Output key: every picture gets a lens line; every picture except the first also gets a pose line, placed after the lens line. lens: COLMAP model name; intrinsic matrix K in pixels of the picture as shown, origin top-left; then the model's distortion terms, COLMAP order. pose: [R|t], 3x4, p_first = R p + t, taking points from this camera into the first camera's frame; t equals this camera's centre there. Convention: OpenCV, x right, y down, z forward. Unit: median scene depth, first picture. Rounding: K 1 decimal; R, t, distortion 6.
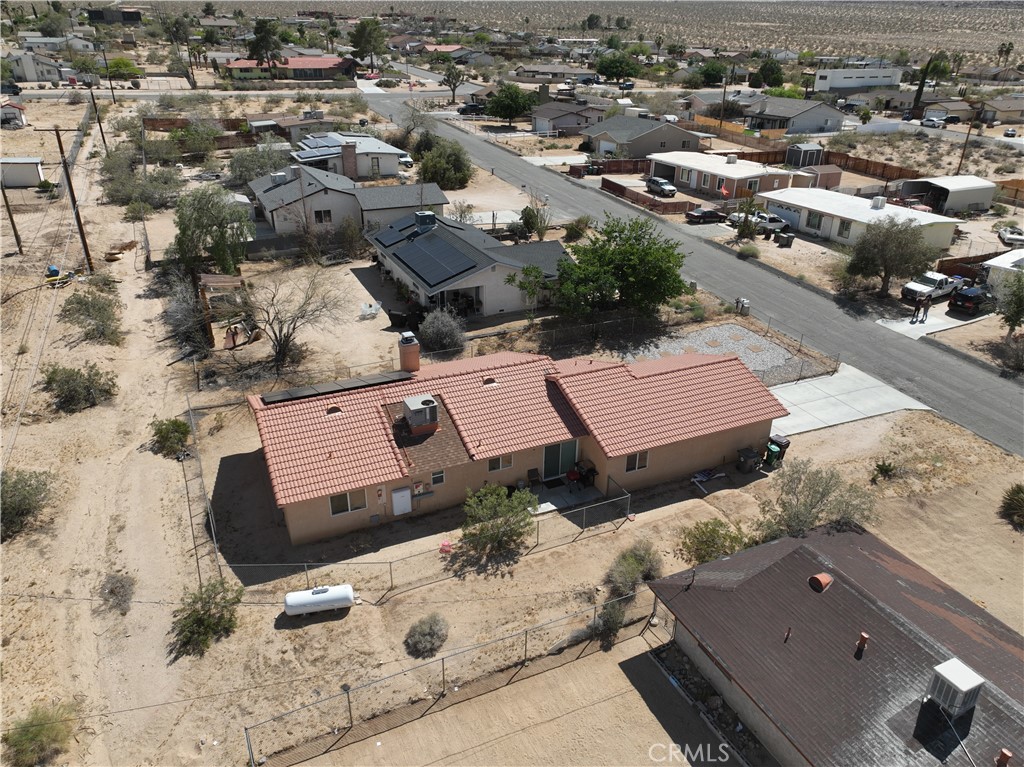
lens RADIAL K [[698.7, 0, 512.4], [0, 698.7, 383.5], [0, 0, 1]] dist [-0.010004, 0.007875]
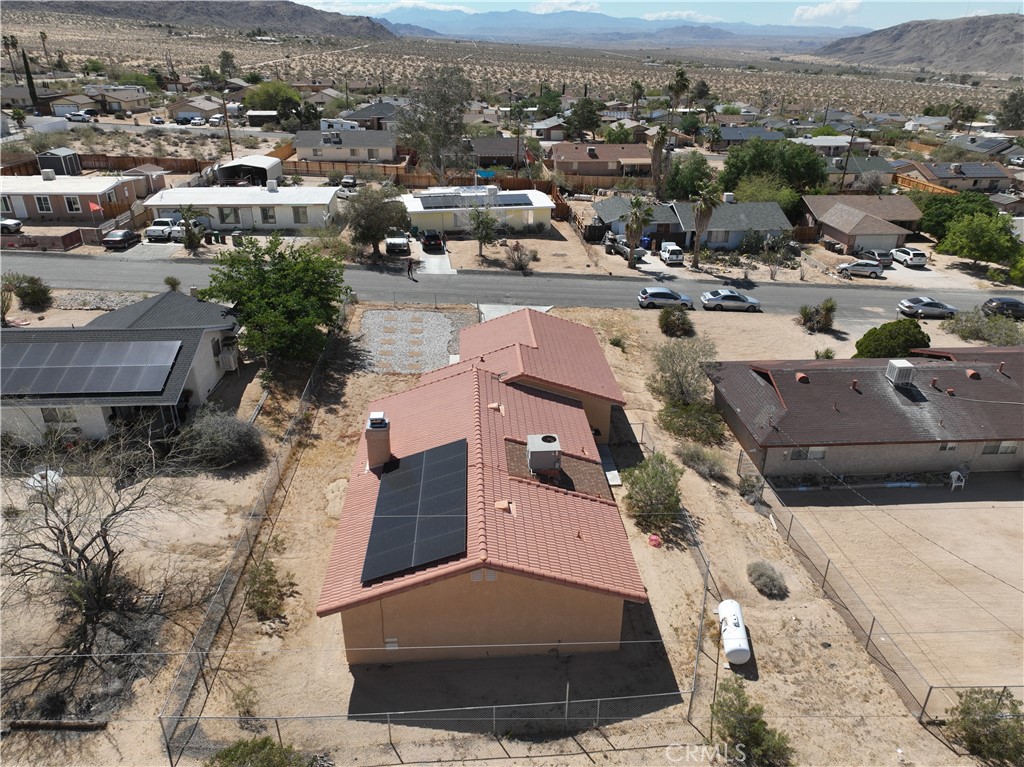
lens RADIAL K [[698.7, 0, 512.6], [0, 698.7, 384.0], [0, 0, 1]] dist [-0.010004, 0.007875]
pose [[0.382969, -0.411259, 0.827164, -0.341536], [0.403415, 0.879990, 0.250747, -0.112229], [-0.831018, 0.237662, 0.502917, 0.231230]]
